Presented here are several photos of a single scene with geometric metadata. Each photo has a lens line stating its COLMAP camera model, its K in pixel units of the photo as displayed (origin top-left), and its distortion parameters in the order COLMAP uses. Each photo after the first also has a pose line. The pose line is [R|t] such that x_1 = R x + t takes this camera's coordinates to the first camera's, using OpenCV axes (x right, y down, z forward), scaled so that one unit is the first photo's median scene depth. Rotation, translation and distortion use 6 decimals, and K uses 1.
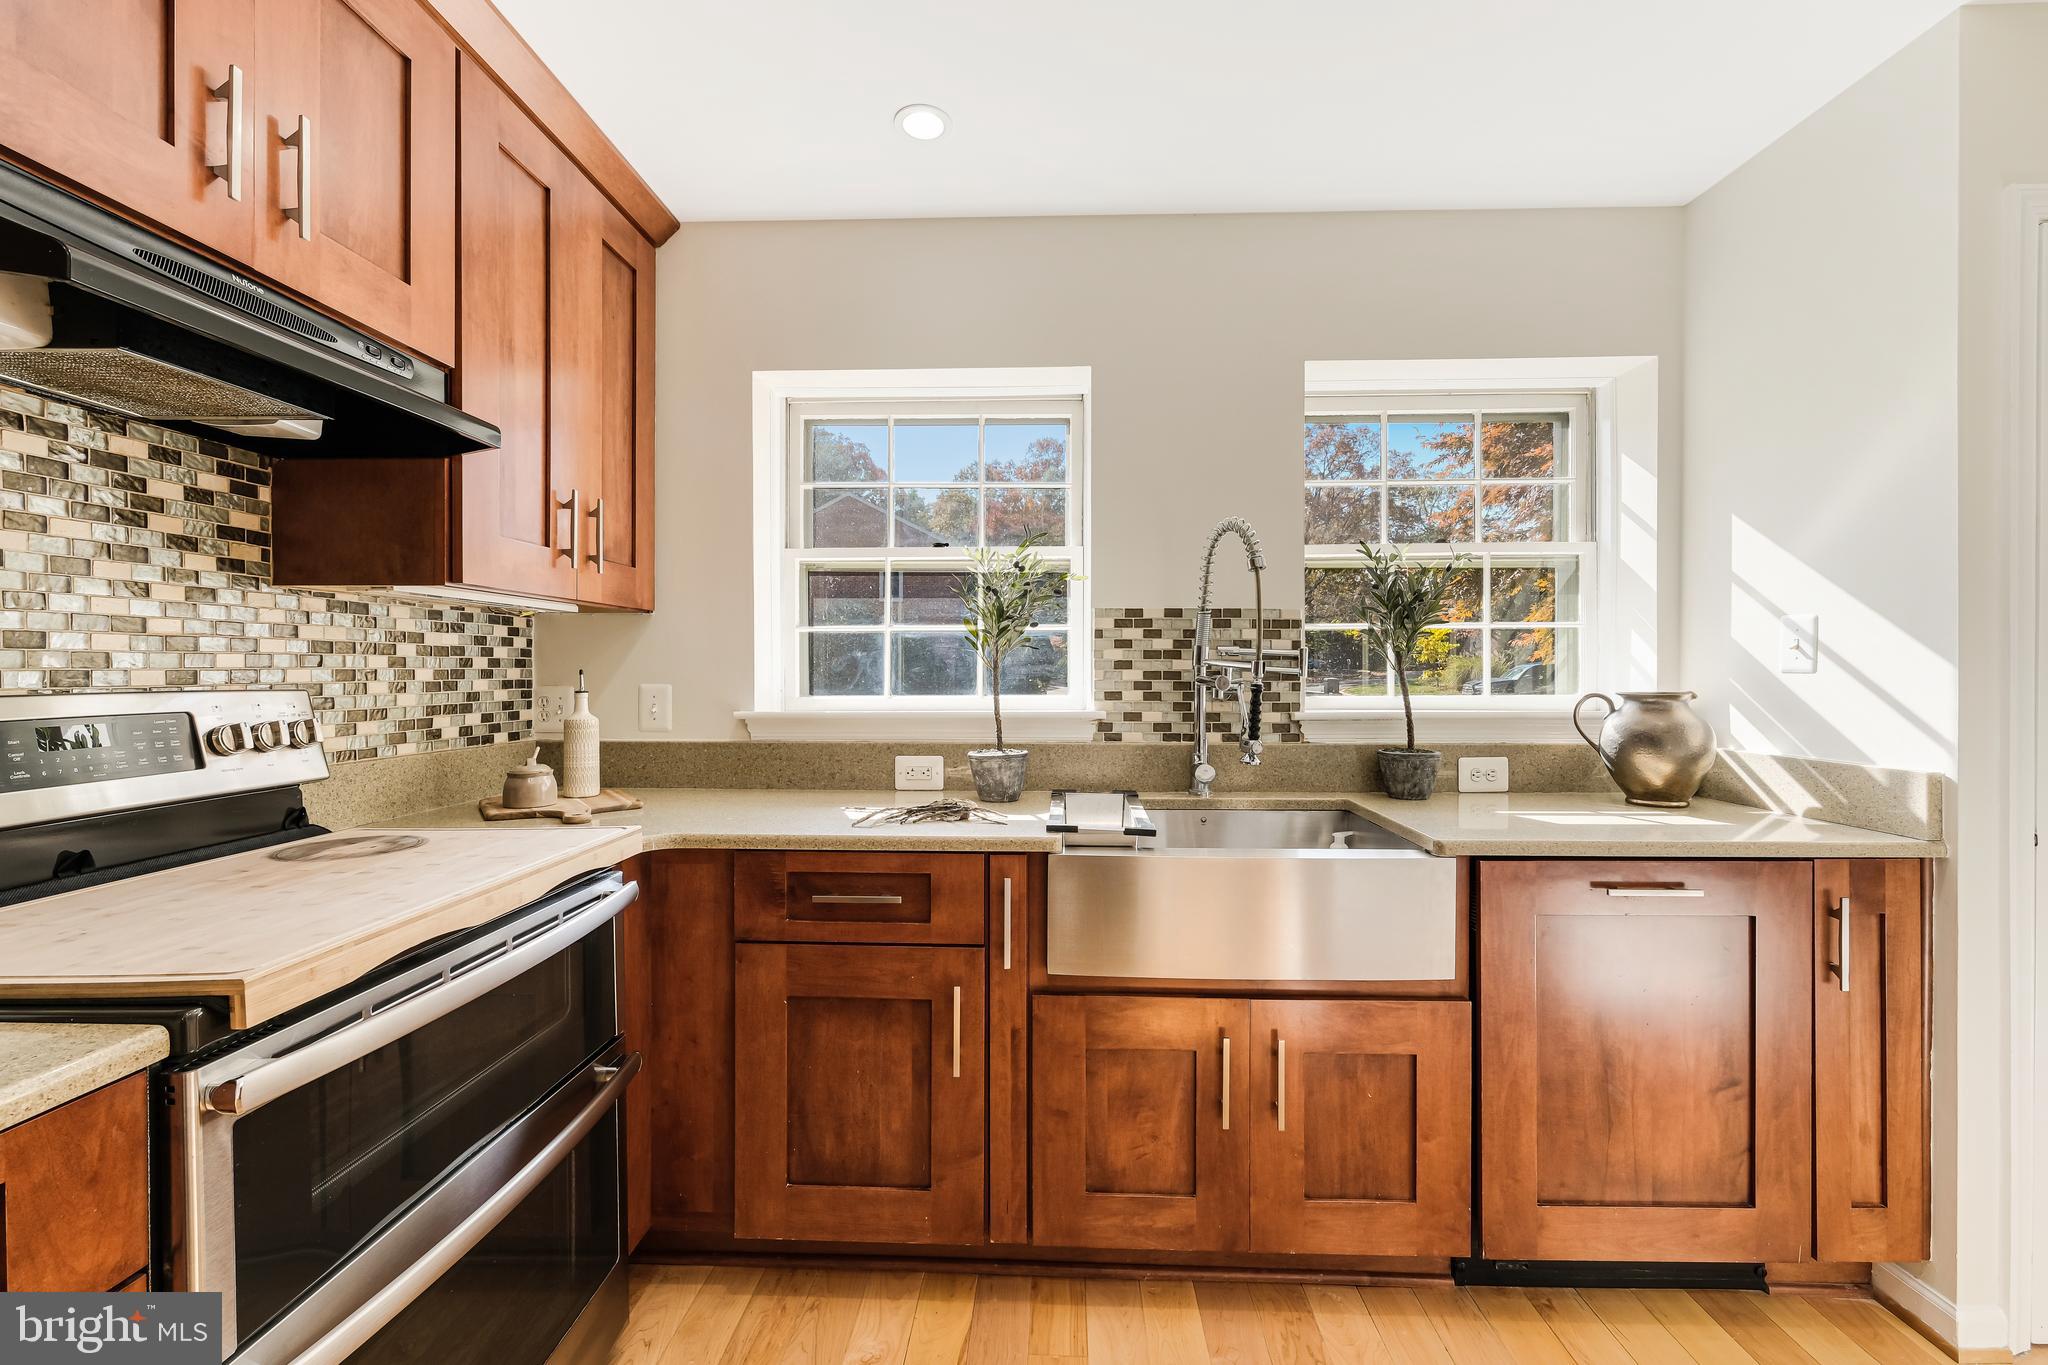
lens RADIAL K [[835.1, 0, 1026.0], [0, 835.1, 676.4], [0, 0, 1]] dist [-0.000461, 0.000163]
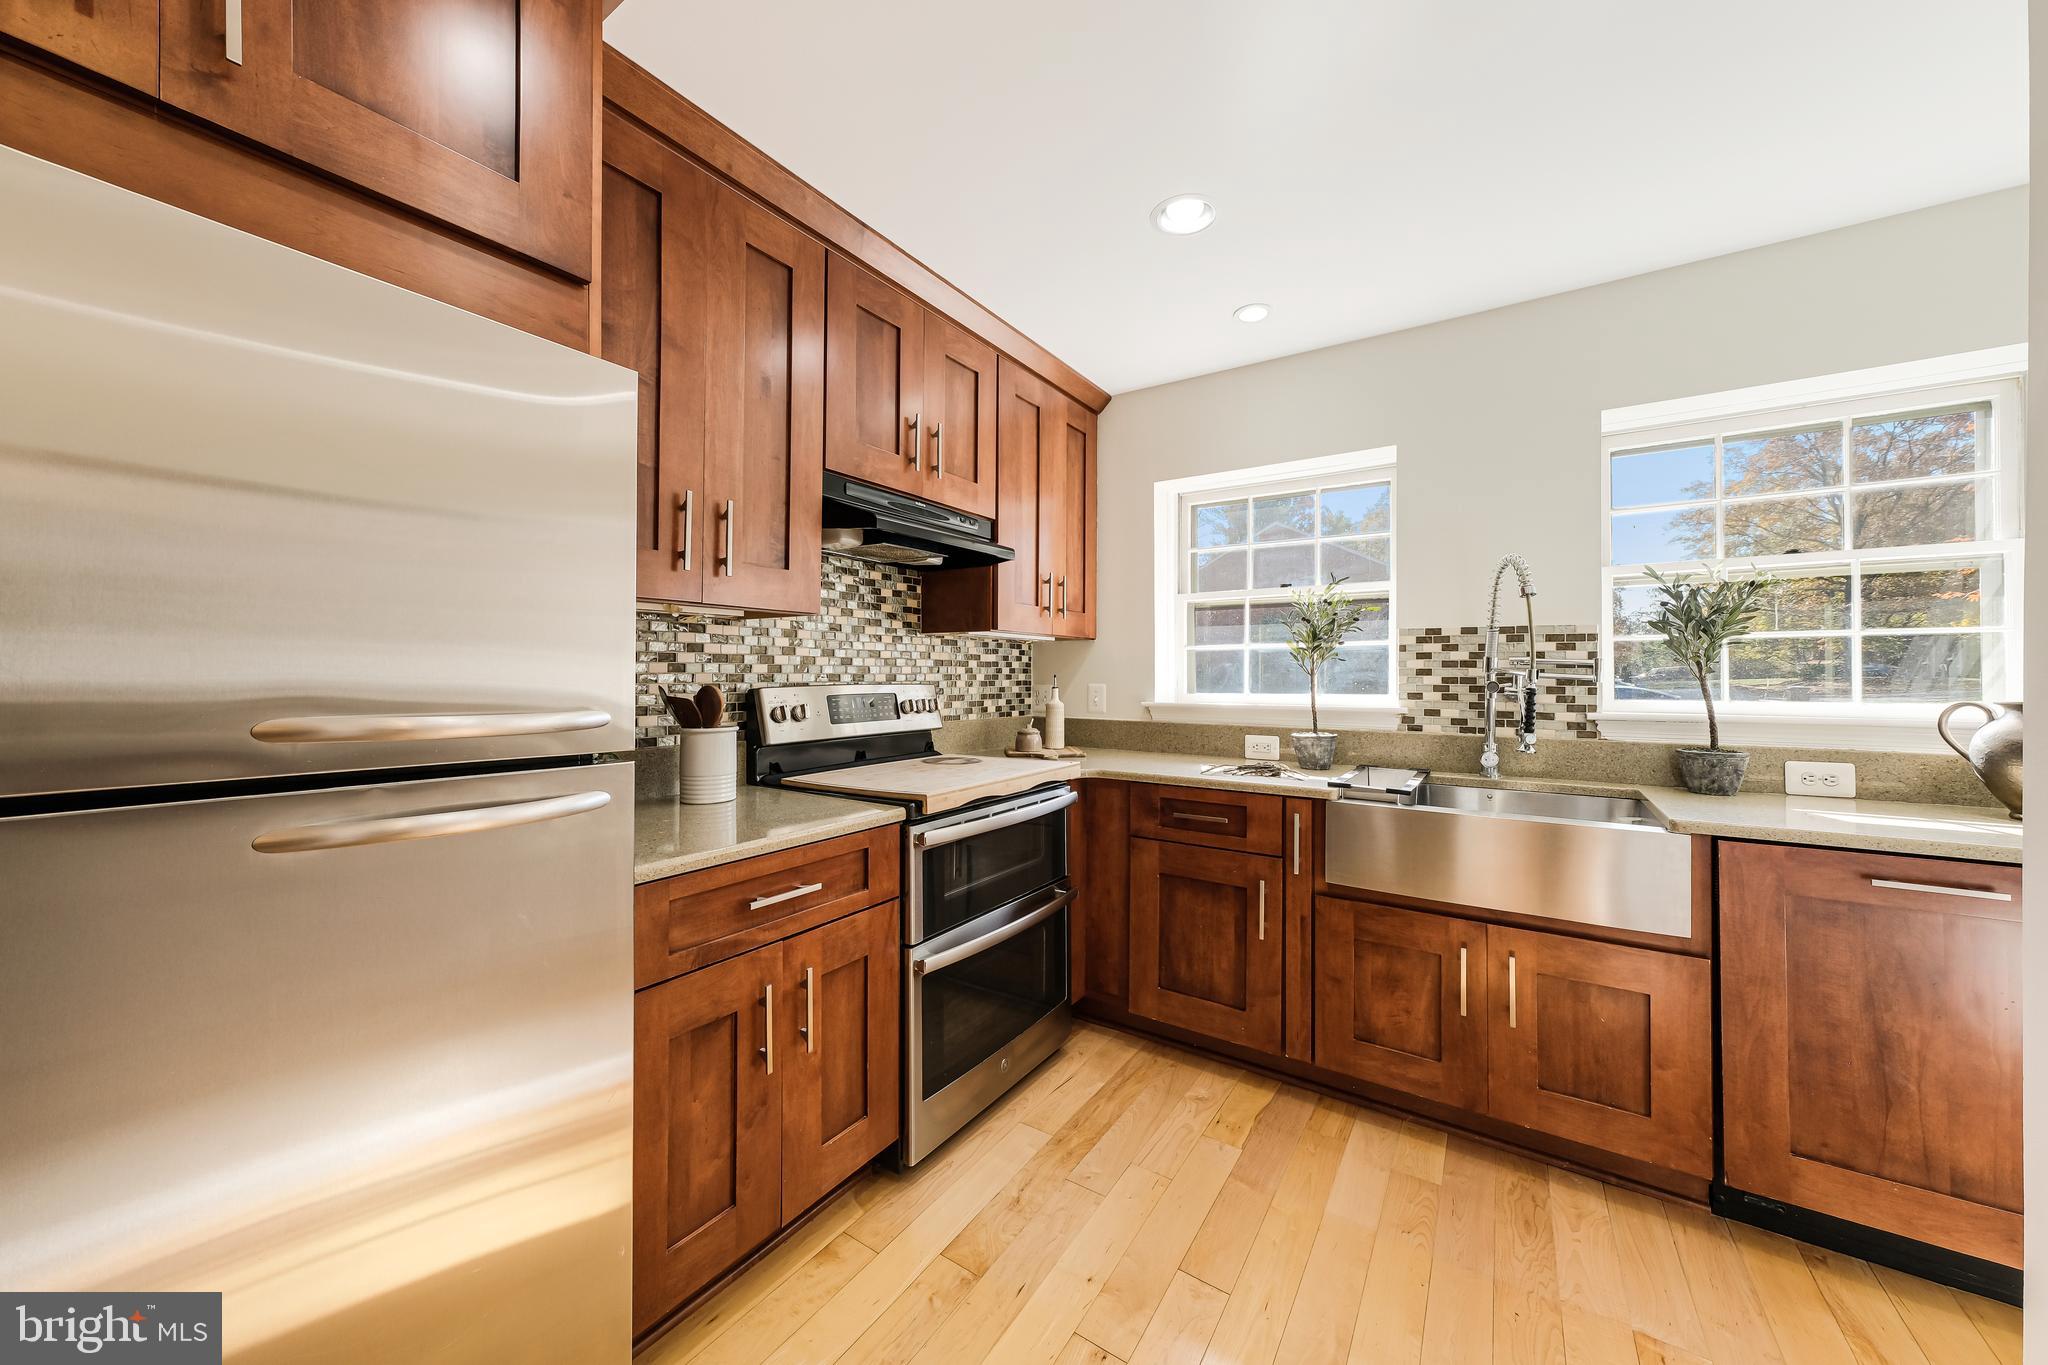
lens RADIAL K [[714.7, 0, 1024.0], [0, 714.7, 682.5], [0, 0, 1]] dist [0.012913, 0.000118]
pose [[0.849917, 0.008340, -0.526850, 0.221746], [-0.007765, 0.999964, 0.003303, 0.004029], [0.526859, 0.001284, 0.849952, -0.333248]]
